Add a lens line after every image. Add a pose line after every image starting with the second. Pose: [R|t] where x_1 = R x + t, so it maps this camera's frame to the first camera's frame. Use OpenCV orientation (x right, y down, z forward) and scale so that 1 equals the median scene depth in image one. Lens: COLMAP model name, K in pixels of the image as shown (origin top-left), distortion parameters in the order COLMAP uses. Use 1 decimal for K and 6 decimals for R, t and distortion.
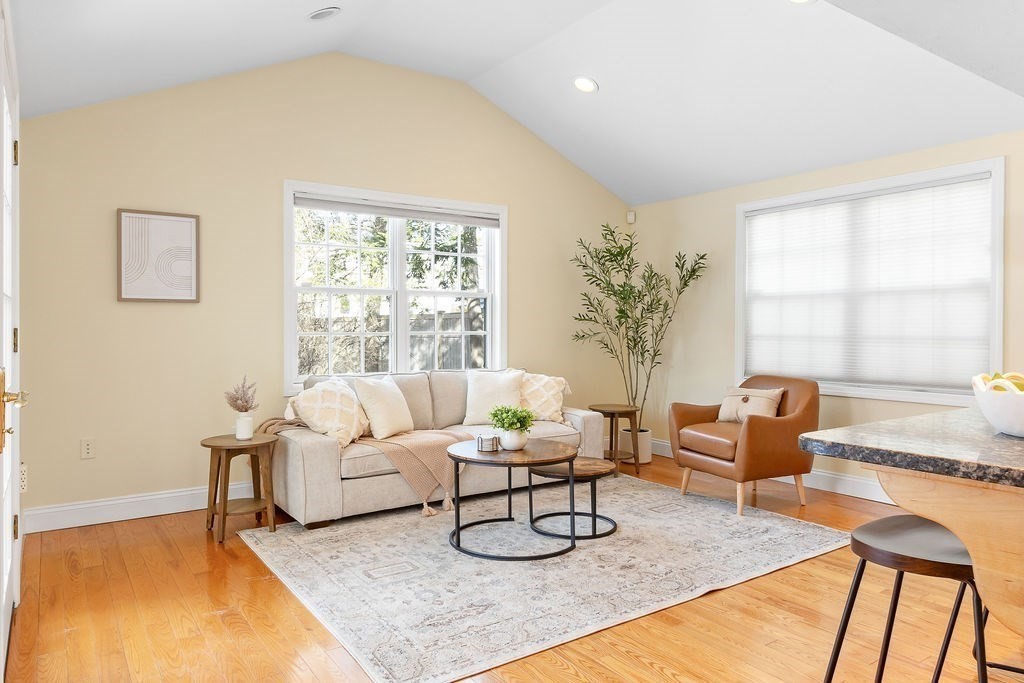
lens RADIAL K [[672.7, 0, 512.0], [0, 672.7, 341.5], [0, 0, 1]] dist [0.000180, -0.000241]
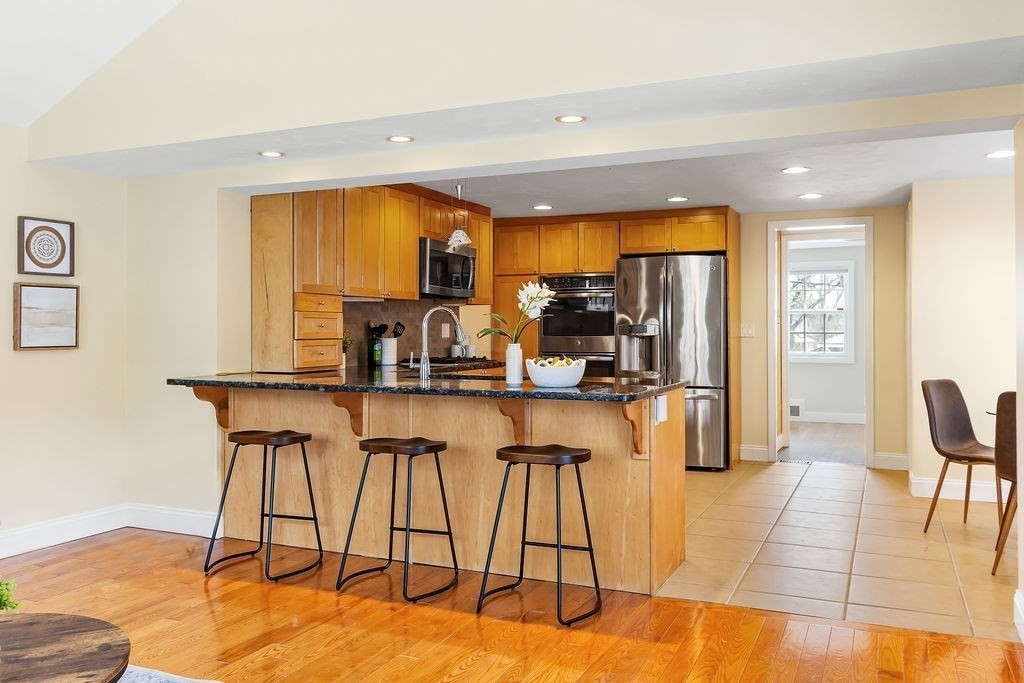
lens RADIAL K [[831.6, 0, 507.0], [0, 831.6, 328.6], [0, 0, 1]] dist [0.004934, 0.003054]
pose [[-0.504412, 0.002818, 0.863459, -0.431531], [0.020943, 0.999740, 0.008972, -0.020792], [-0.863209, 0.022609, -0.504340, 0.747902]]
